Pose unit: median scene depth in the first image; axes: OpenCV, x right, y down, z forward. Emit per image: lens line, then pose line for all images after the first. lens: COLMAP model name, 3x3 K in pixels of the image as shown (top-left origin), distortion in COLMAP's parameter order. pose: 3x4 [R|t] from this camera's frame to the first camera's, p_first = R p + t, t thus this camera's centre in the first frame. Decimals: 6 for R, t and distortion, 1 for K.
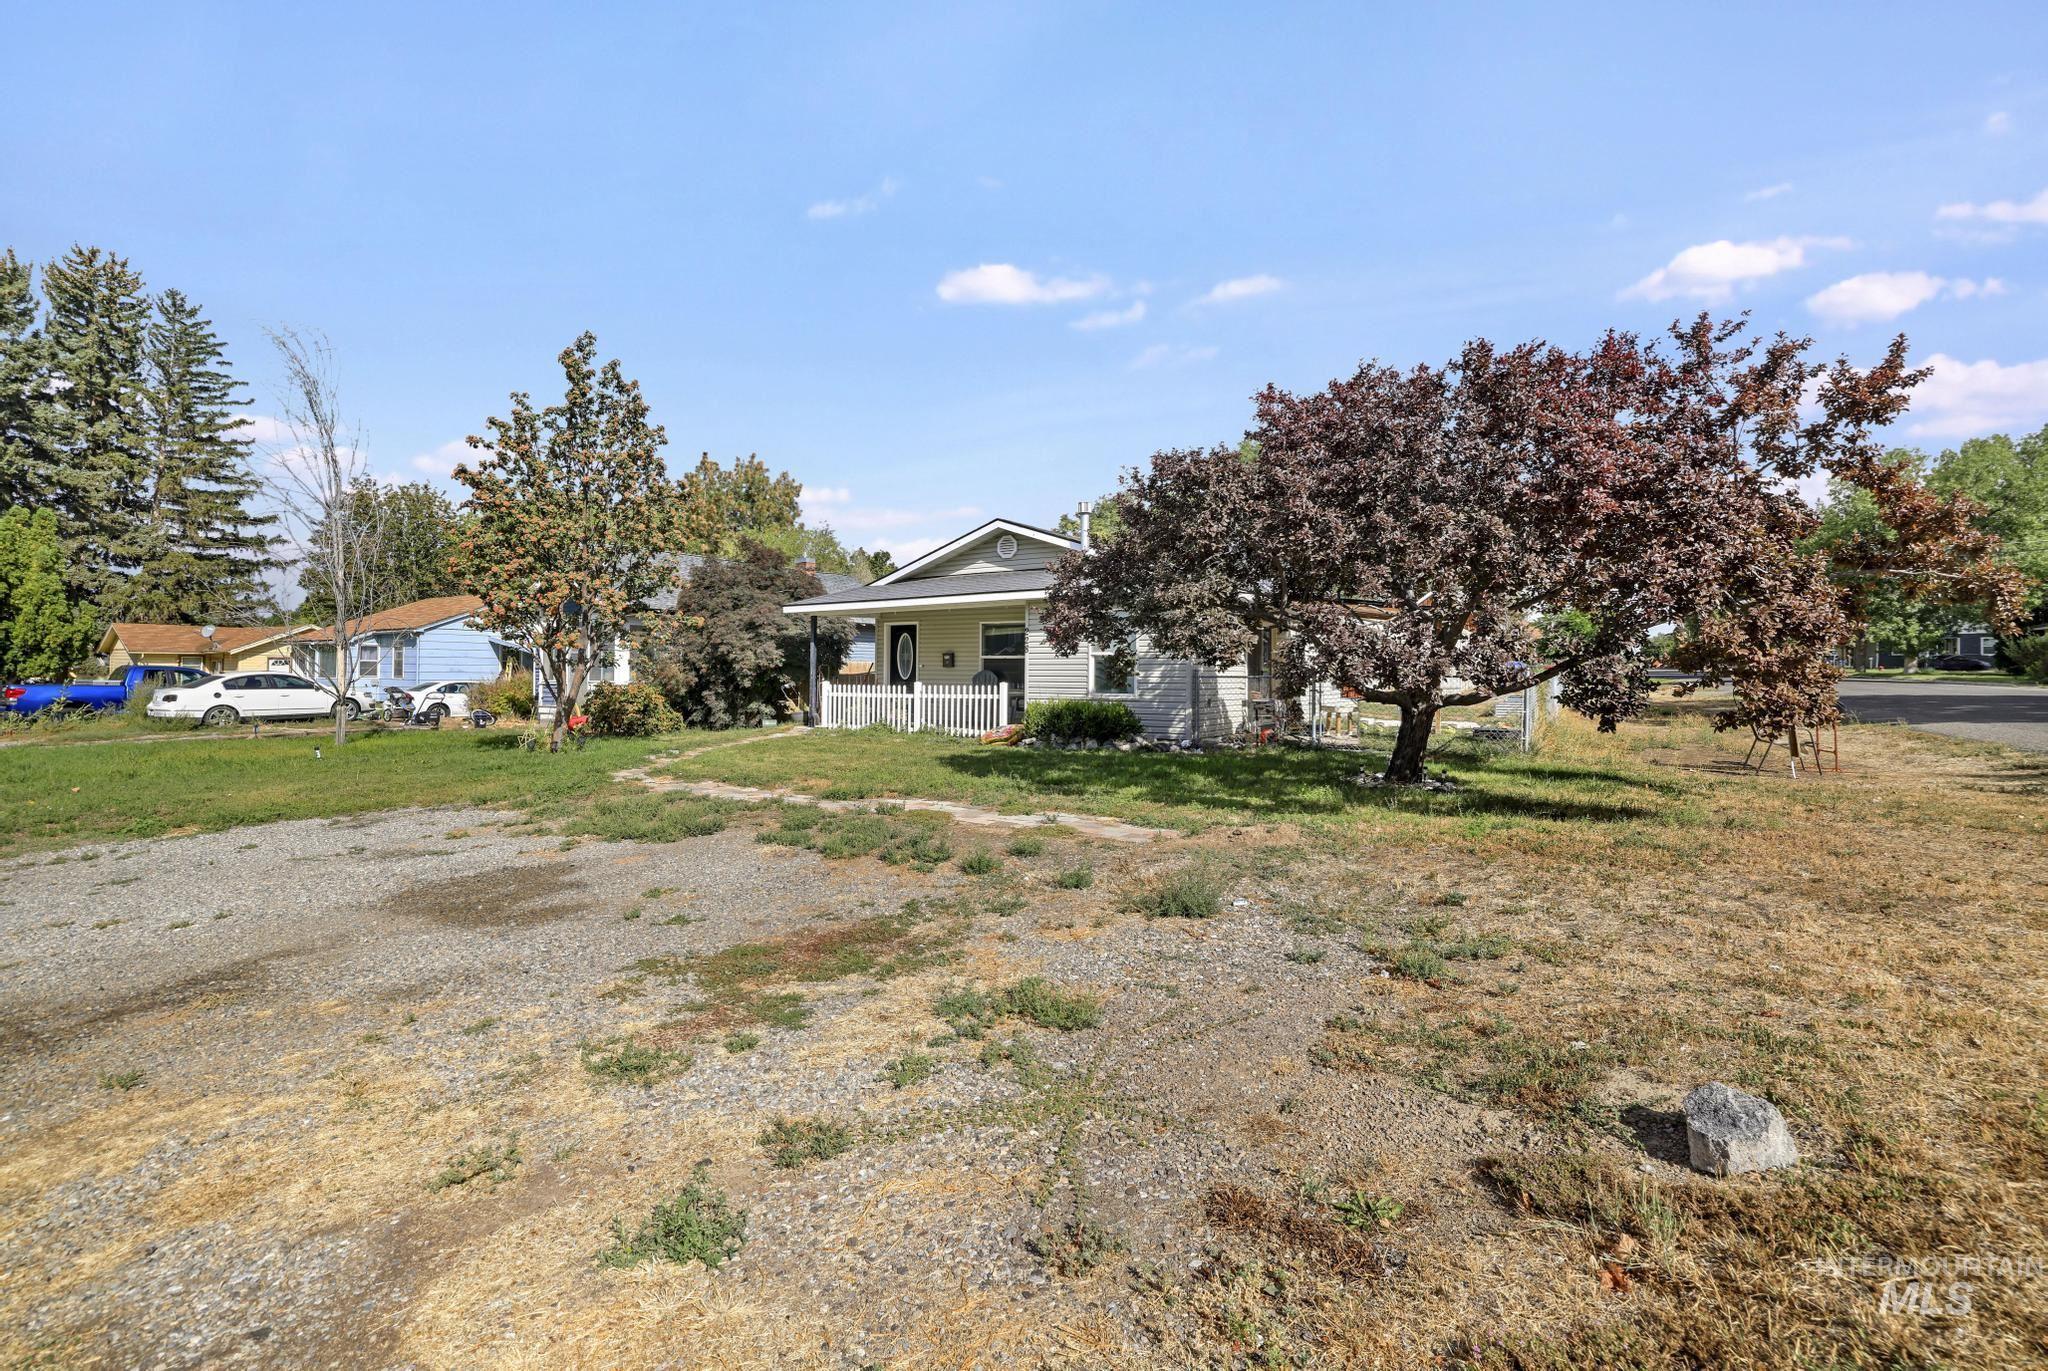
lens RADIAL K [[937.1, 0, 1032.1], [0, 937.1, 672.4], [0, 0, 1]] dist [-0.053371, 0.022059]
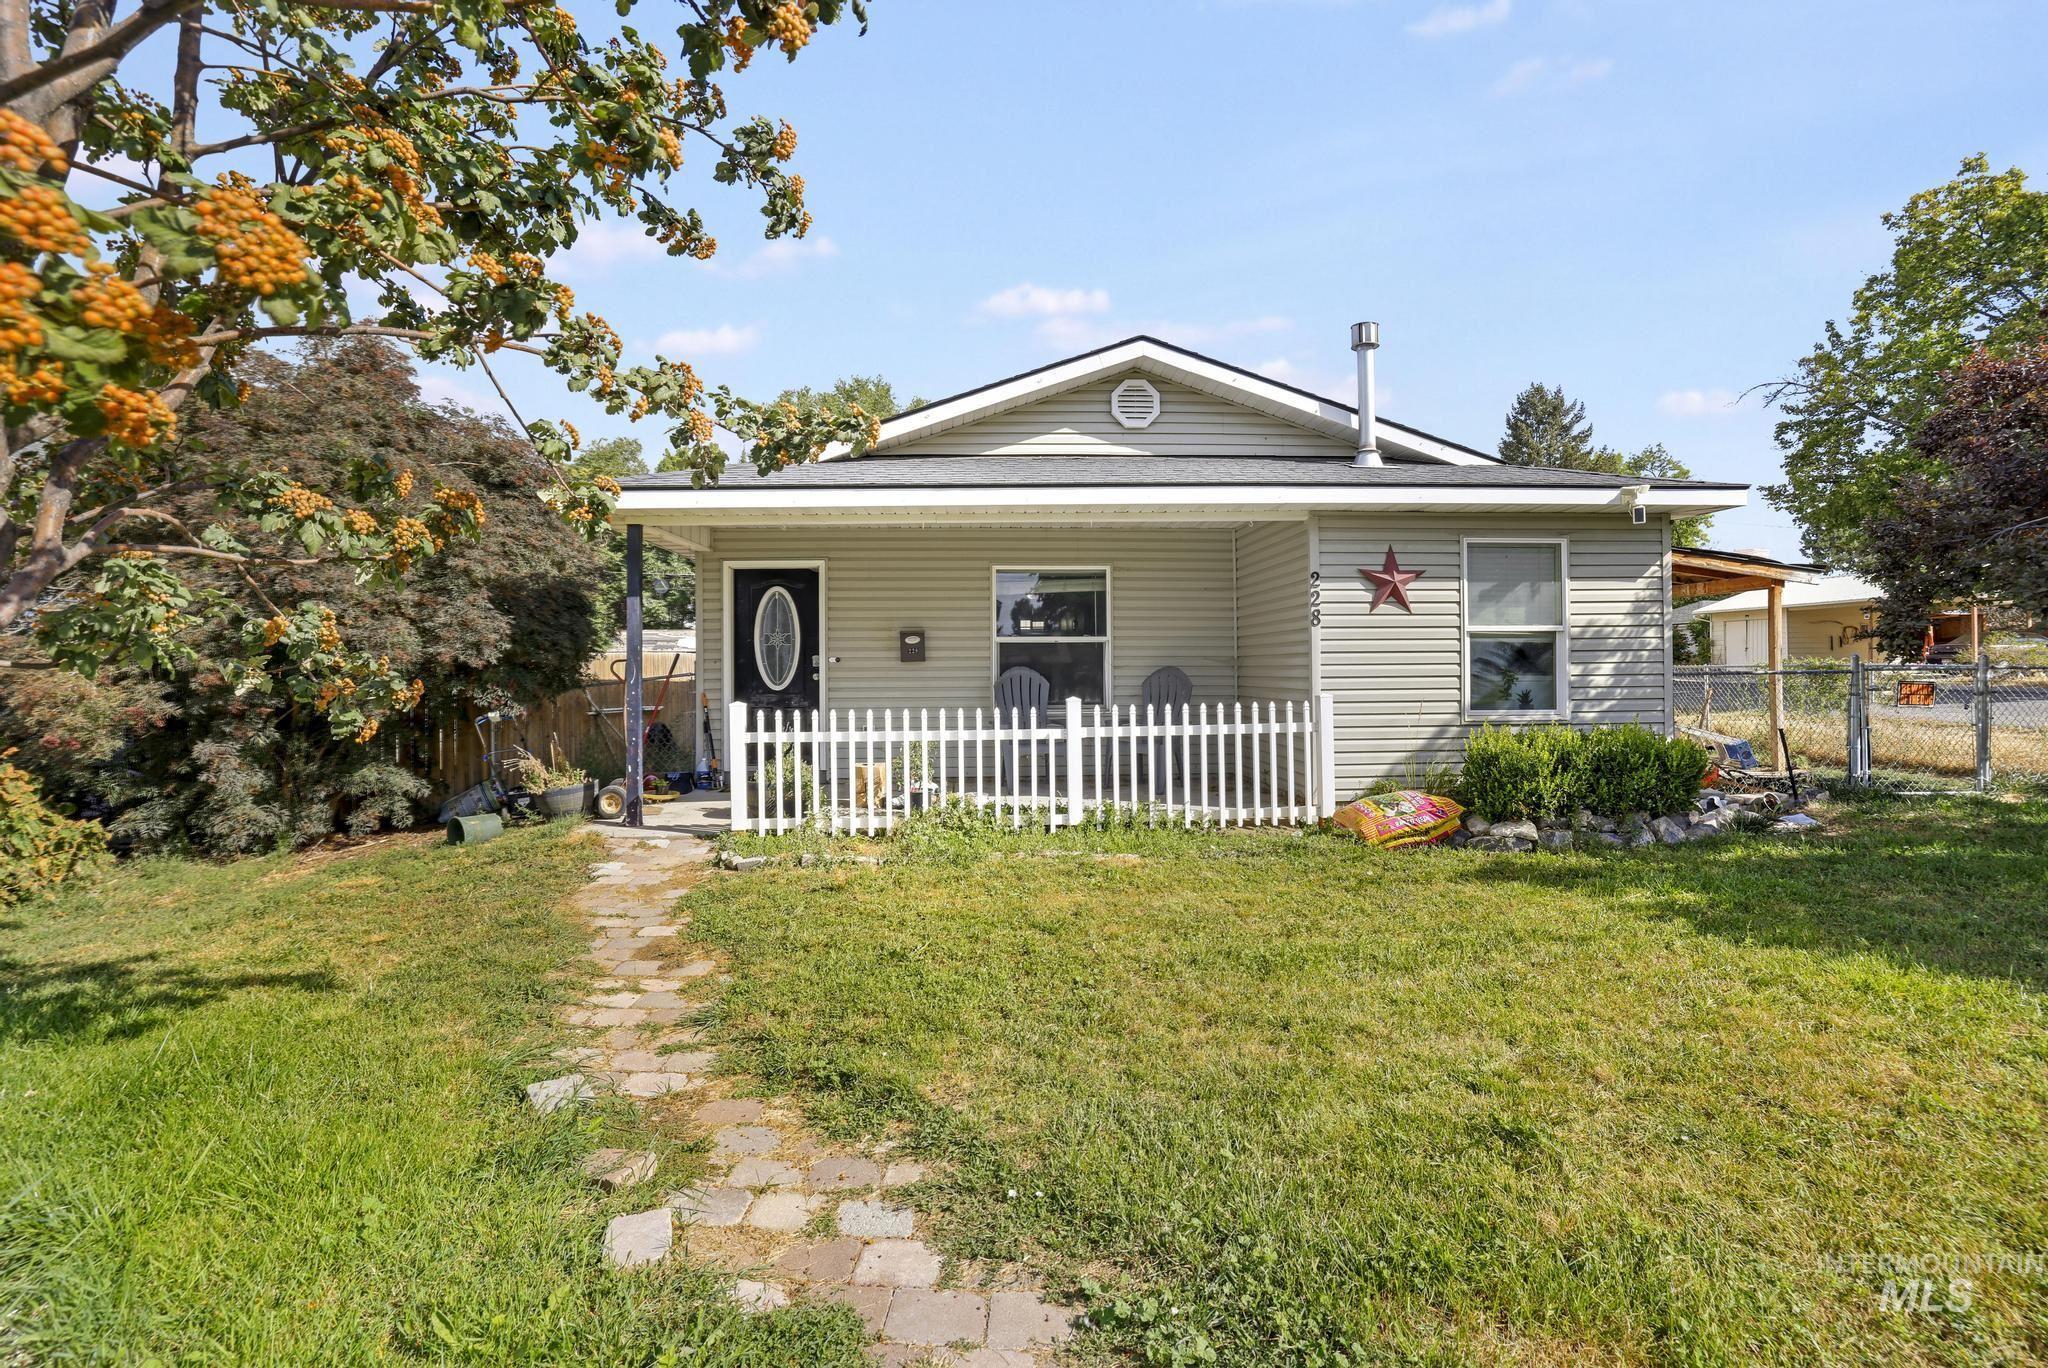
lens RADIAL K [[937.1, 0, 1032.1], [0, 937.1, 670.9], [0, 0, 1]] dist [-0.053371, 0.022059]
pose [[0.804259, -0.013523, 0.594125, -0.315864], [0.012215, 0.999906, 0.006224, -0.003337], [-0.594154, 0.002252, 0.804348, 0.592384]]
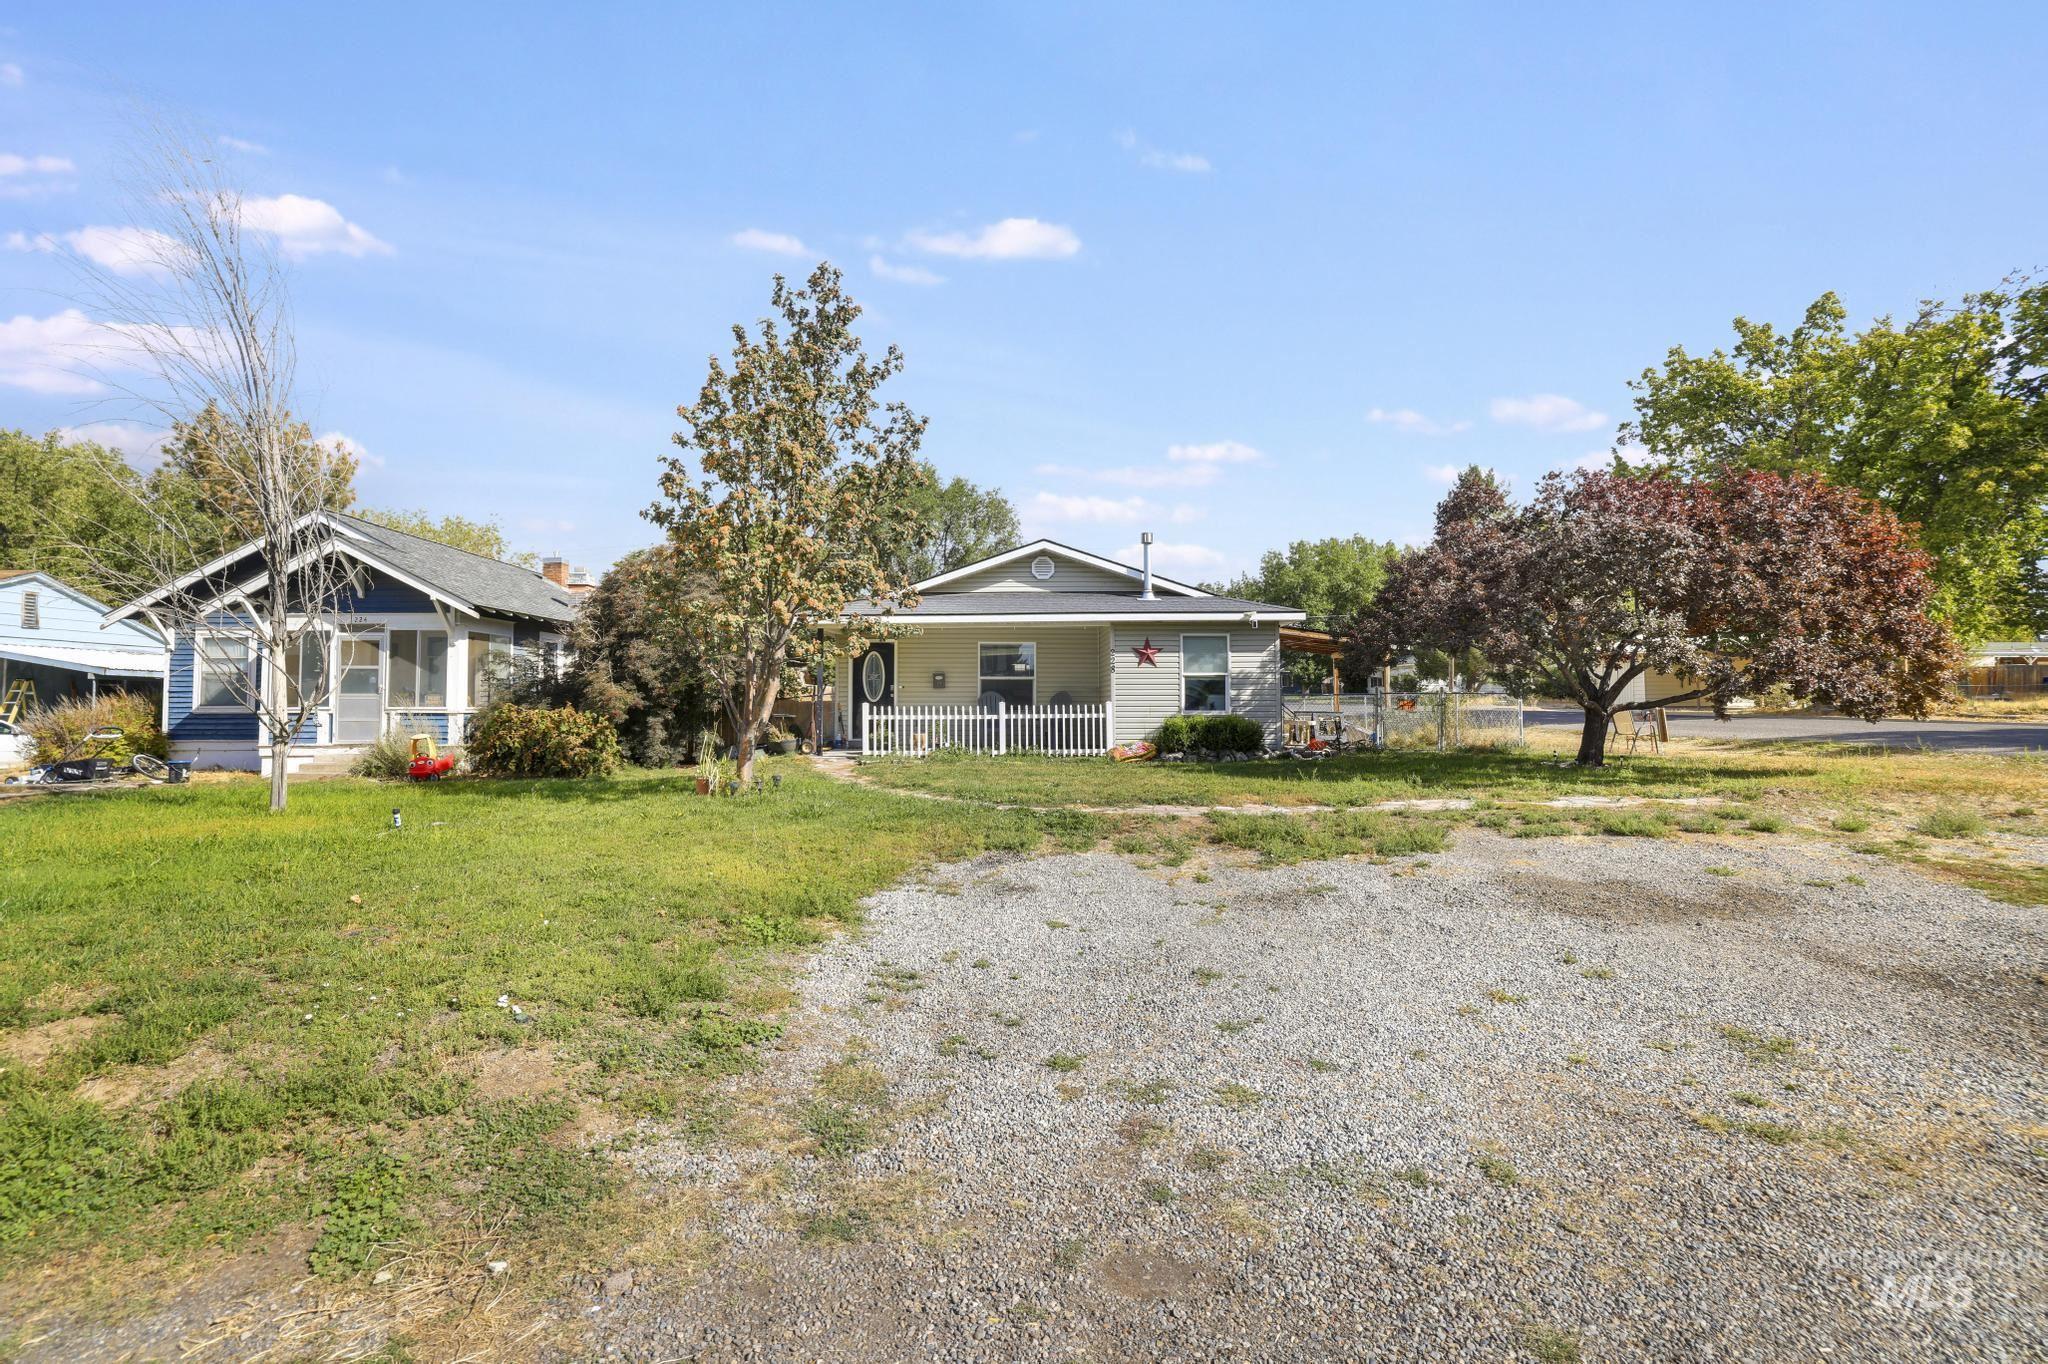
lens RADIAL K [[895.8, 0, 1024.0], [0, 895.8, 682.0], [0, 0, 1]] dist [-0.049693, 0.019988]
pose [[0.831847, 0.006096, 0.554972, -0.522738], [0.006248, 0.999773, -0.020348, 0.007012], [-0.554970, 0.020394, 0.831620, 0.192579]]
